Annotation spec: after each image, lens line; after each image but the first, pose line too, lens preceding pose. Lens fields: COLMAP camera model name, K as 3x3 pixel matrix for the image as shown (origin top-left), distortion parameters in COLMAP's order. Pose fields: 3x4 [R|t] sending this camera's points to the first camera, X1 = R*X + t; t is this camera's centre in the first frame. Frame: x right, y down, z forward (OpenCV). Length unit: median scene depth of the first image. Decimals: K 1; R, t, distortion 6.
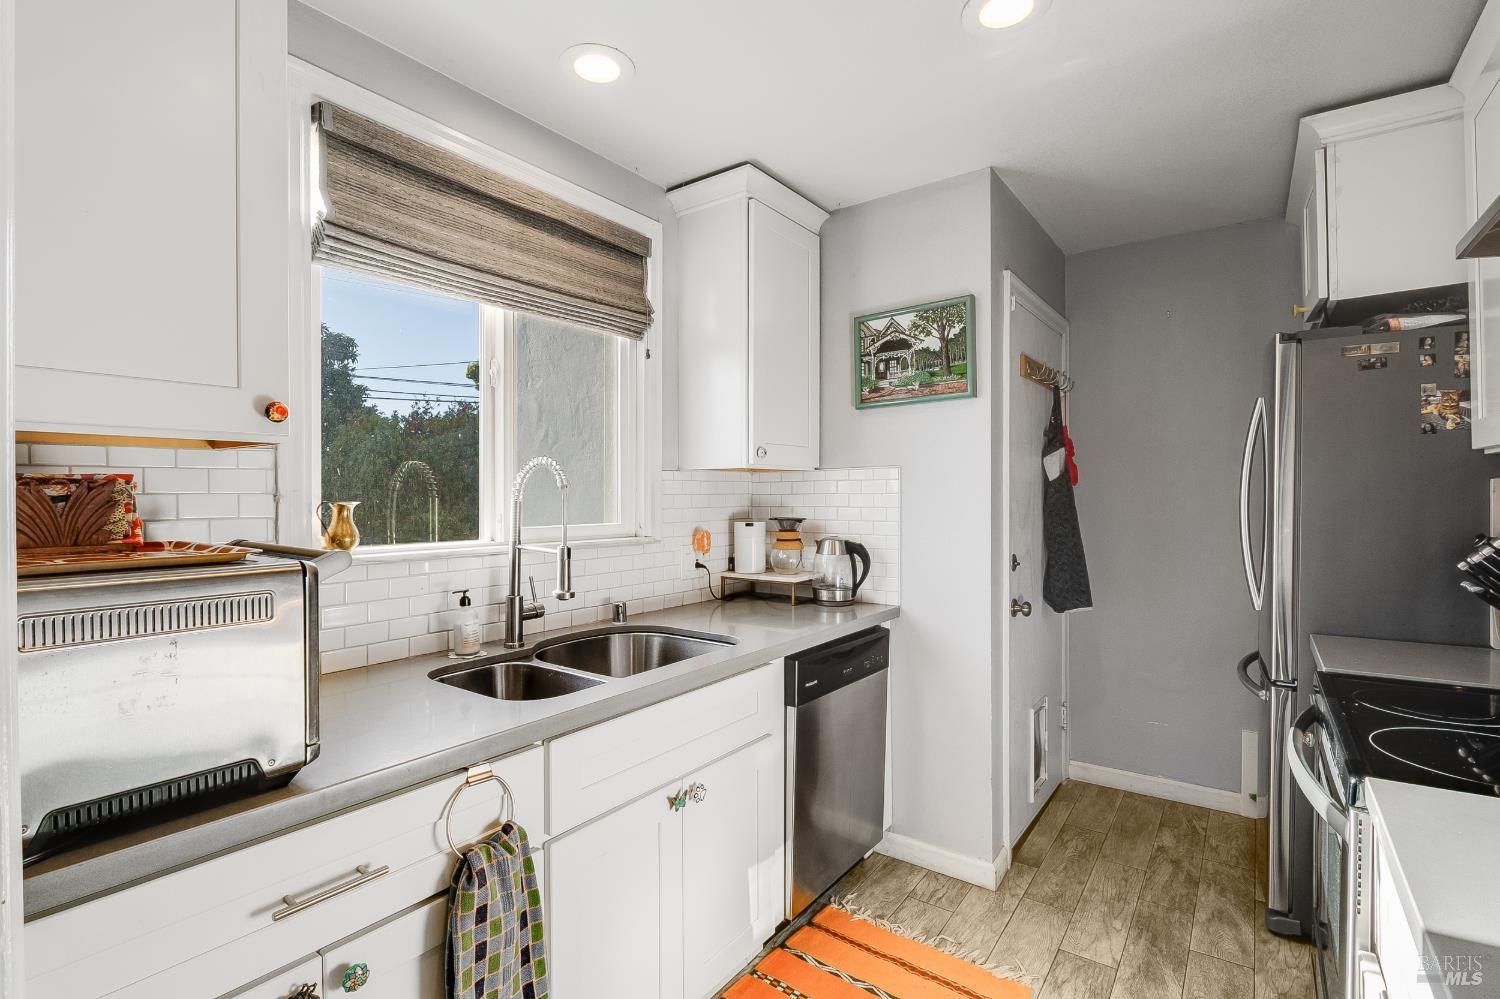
lens RADIAL K [[698.8, 0, 742.8], [0, 698.8, 500.2], [0, 0, 1]] dist [-0.001453, -0.004260]
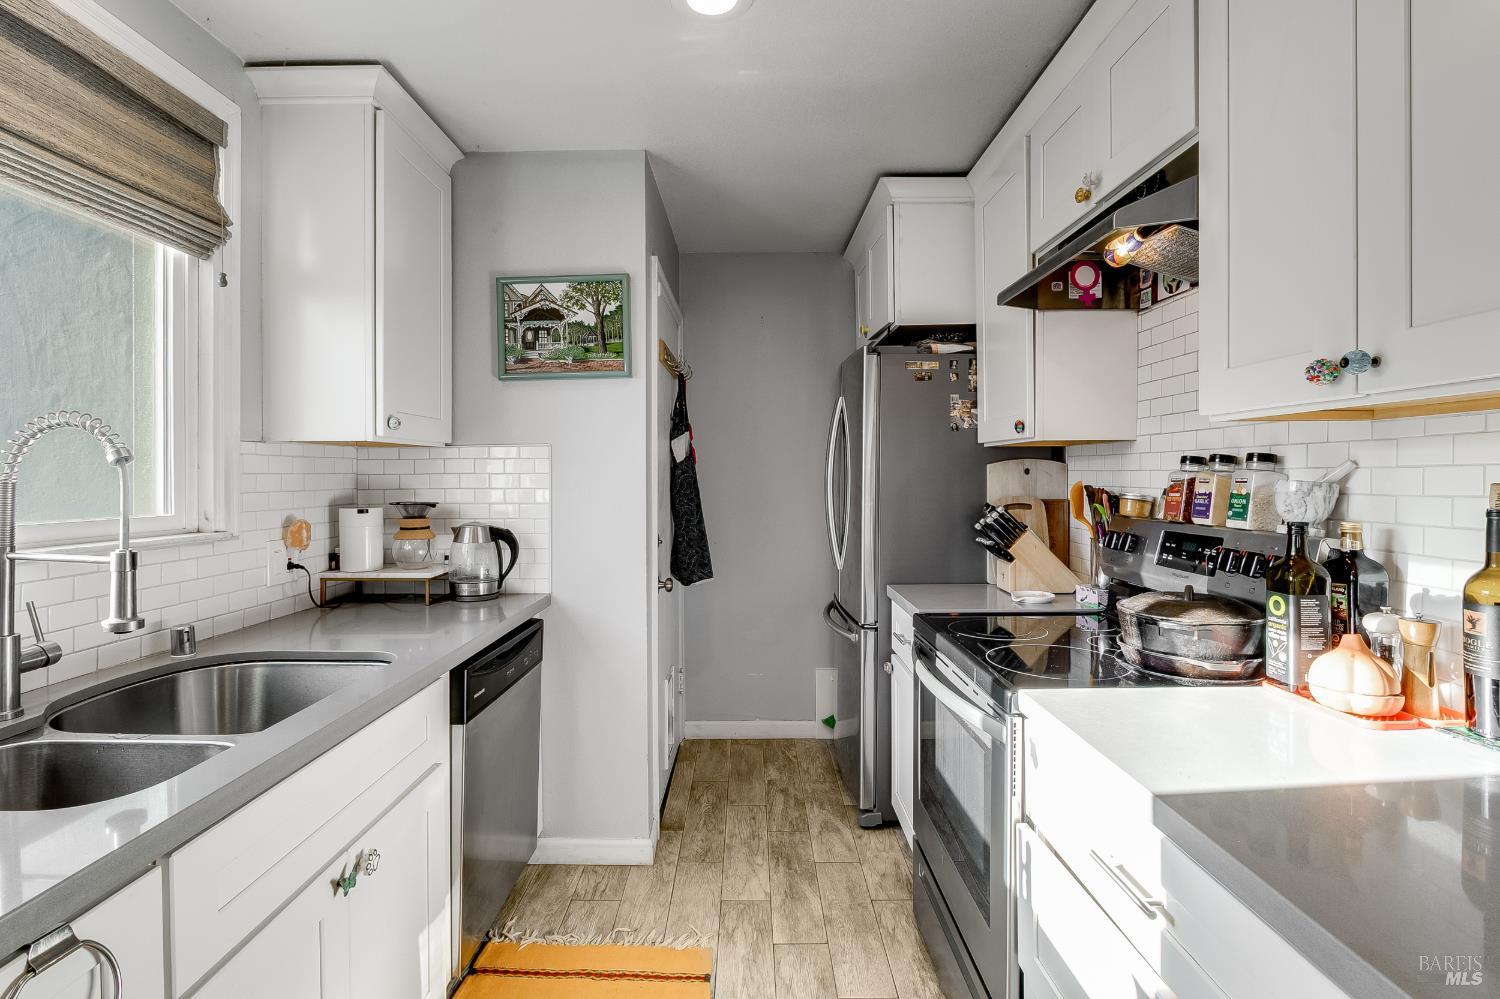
lens RADIAL K [[698.8, 0, 748.5], [0, 698.8, 483.6], [0, 0, 1]] dist [-0.001453, -0.004260]
pose [[0.812563, -0.004090, 0.582859, -0.124671], [0.002959, 0.999991, 0.002892, 0.002312], [-0.582866, -0.000625, 0.812568, 0.100629]]
